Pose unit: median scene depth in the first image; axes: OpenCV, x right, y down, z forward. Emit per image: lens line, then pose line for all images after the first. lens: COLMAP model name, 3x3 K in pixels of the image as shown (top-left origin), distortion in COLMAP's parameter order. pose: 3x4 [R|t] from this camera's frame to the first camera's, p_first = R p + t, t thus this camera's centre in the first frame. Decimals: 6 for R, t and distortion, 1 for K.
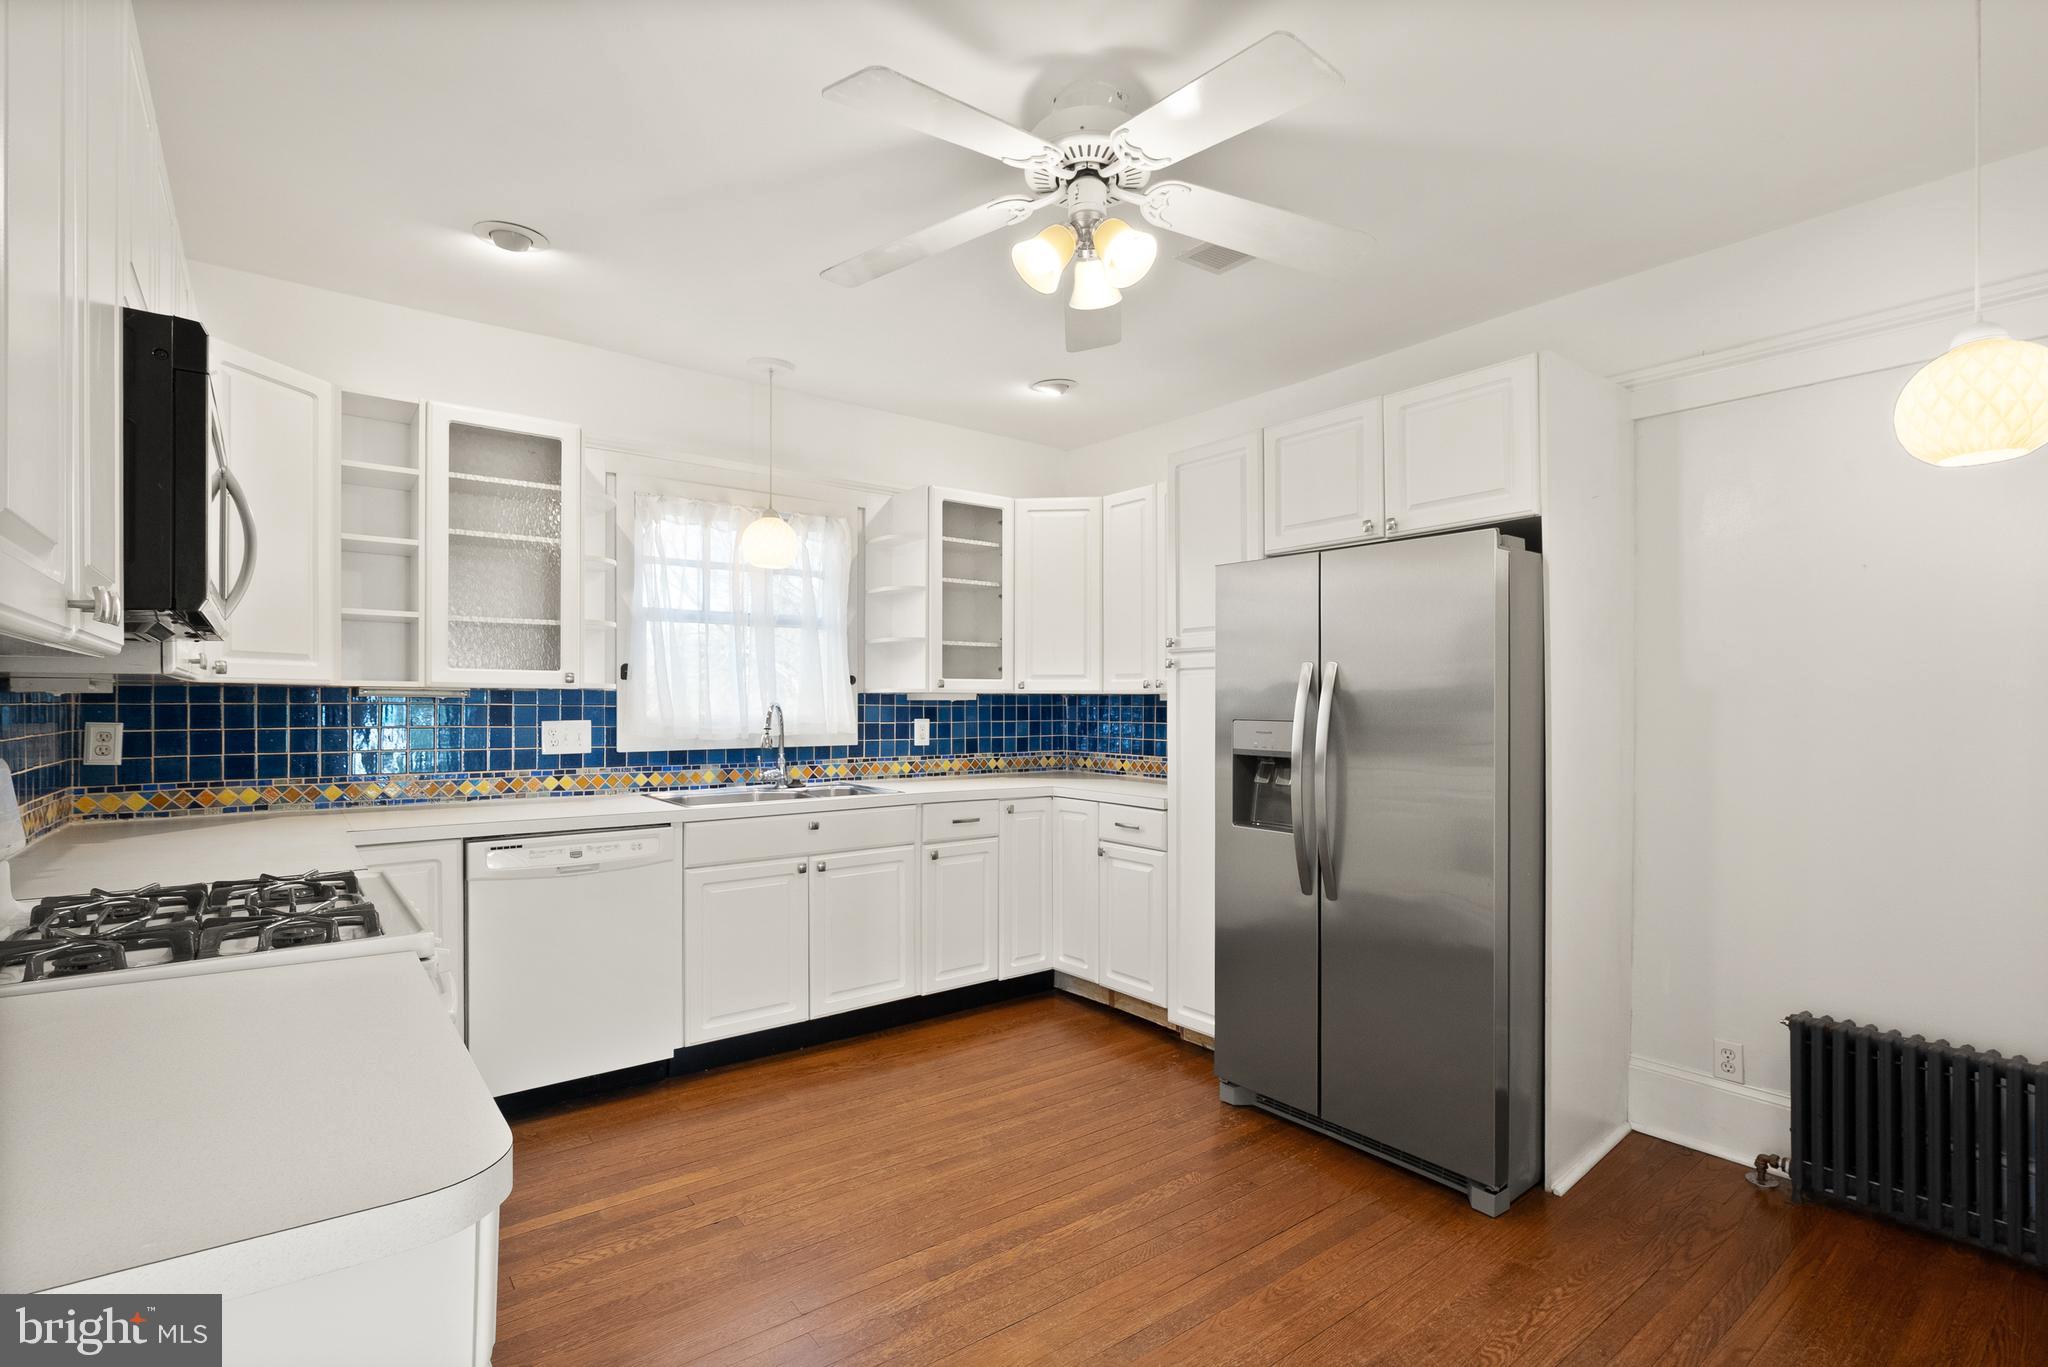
lens RADIAL K [[961.2, 0, 1022.5], [0, 961.2, 699.9], [0, 0, 1]] dist [-0.025394, 0.000639]
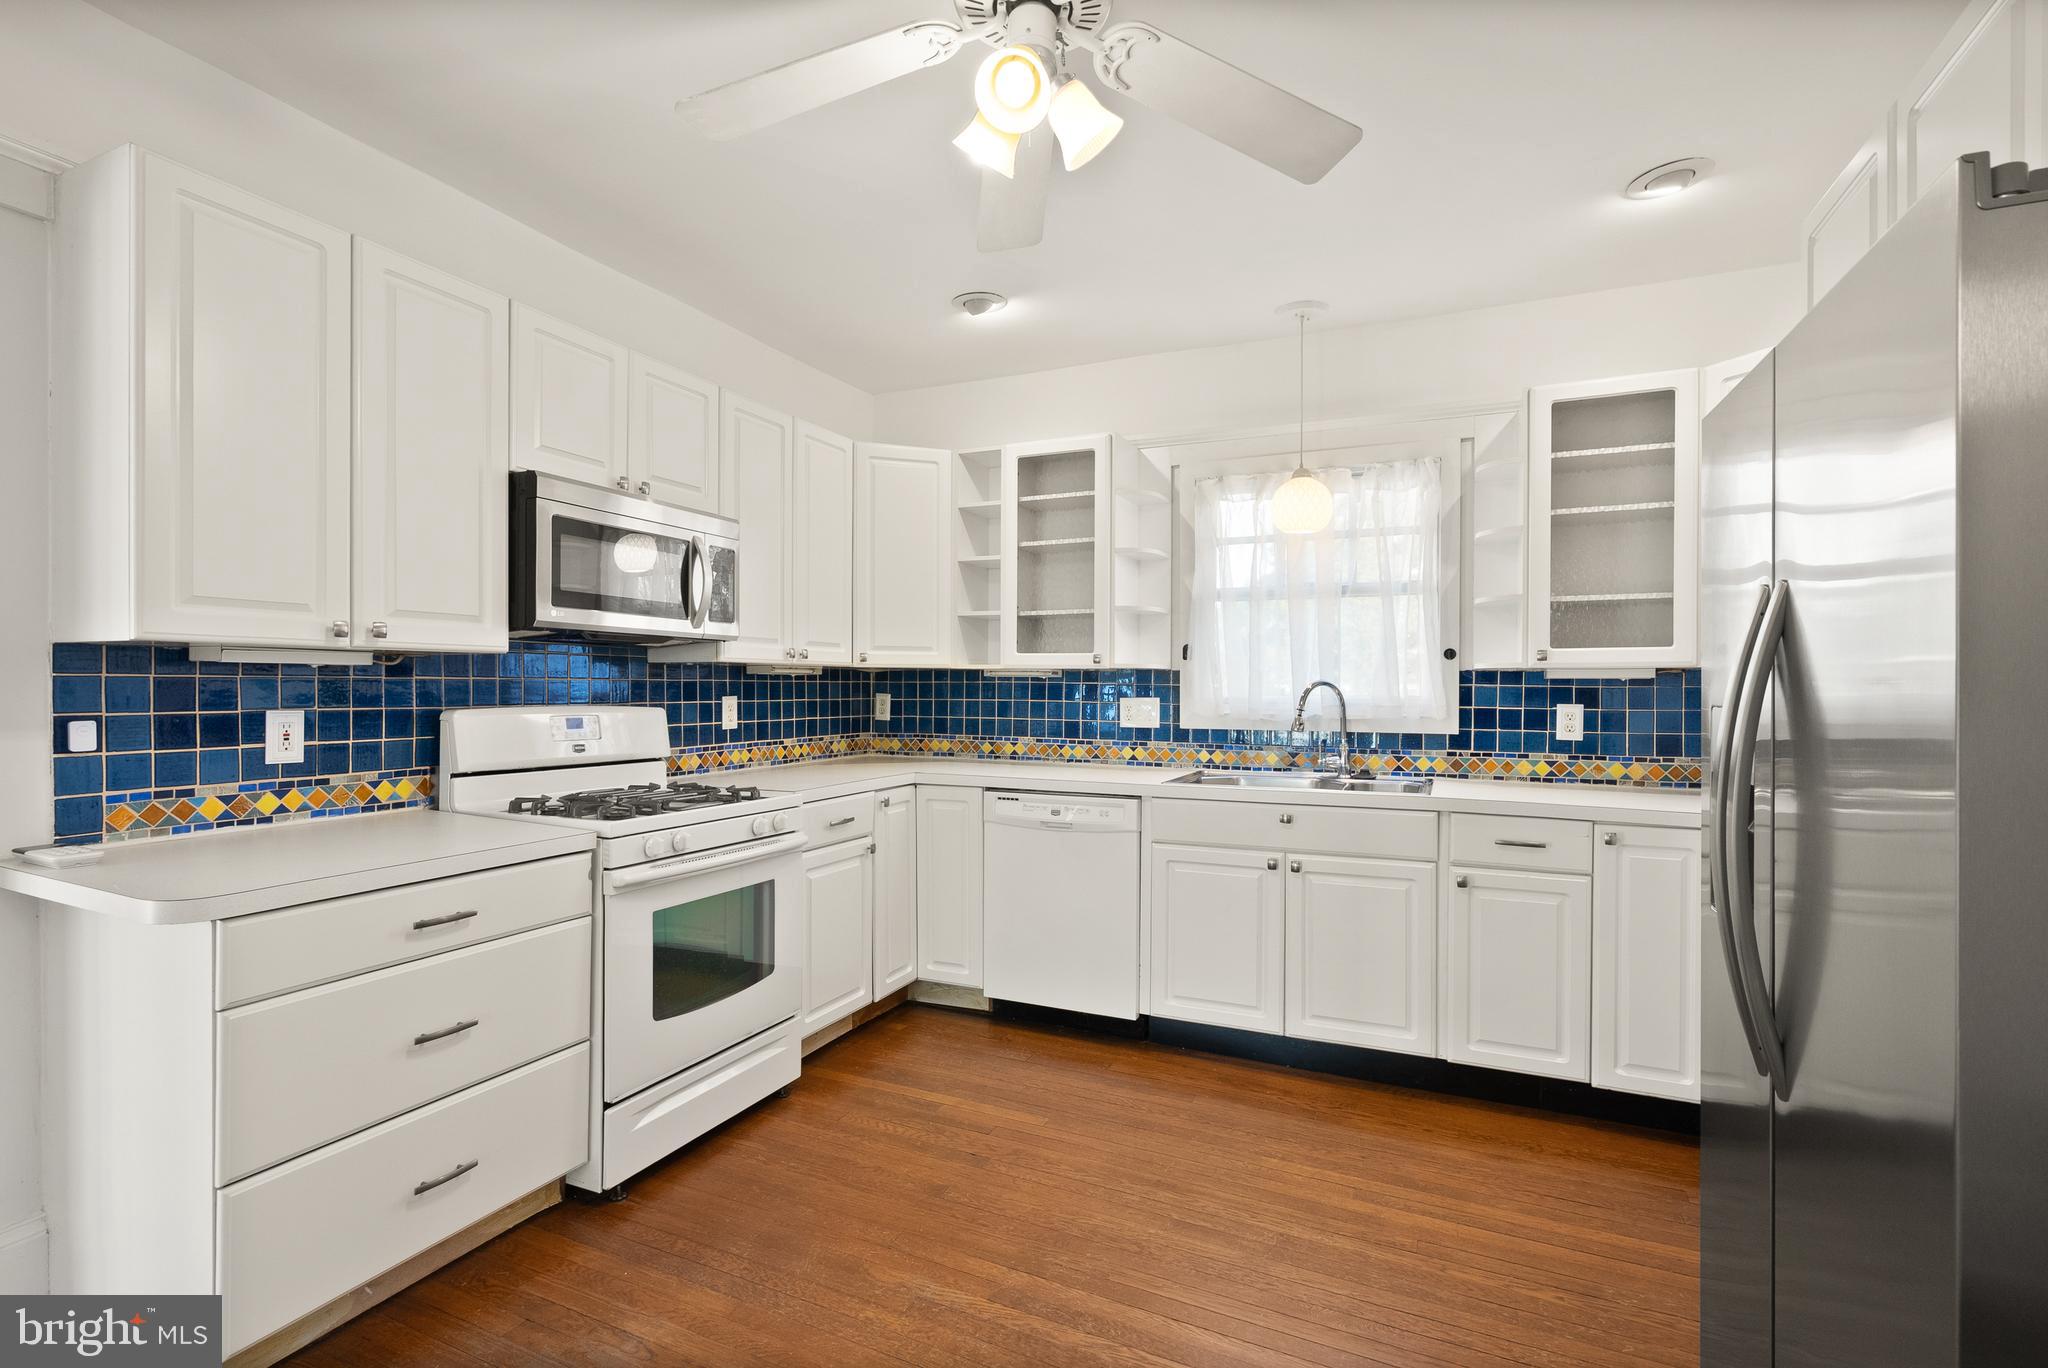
lens RADIAL K [[970.7, 0, 1035.0], [0, 970.7, 689.6], [0, 0, 1]] dist [-0.002514, 0.000414]
pose [[0.445177, 0.006934, -0.895416, 0.481243], [0.000150, 0.999969, 0.007819, 0.003340], [0.895442, -0.003615, 0.445163, 0.386261]]
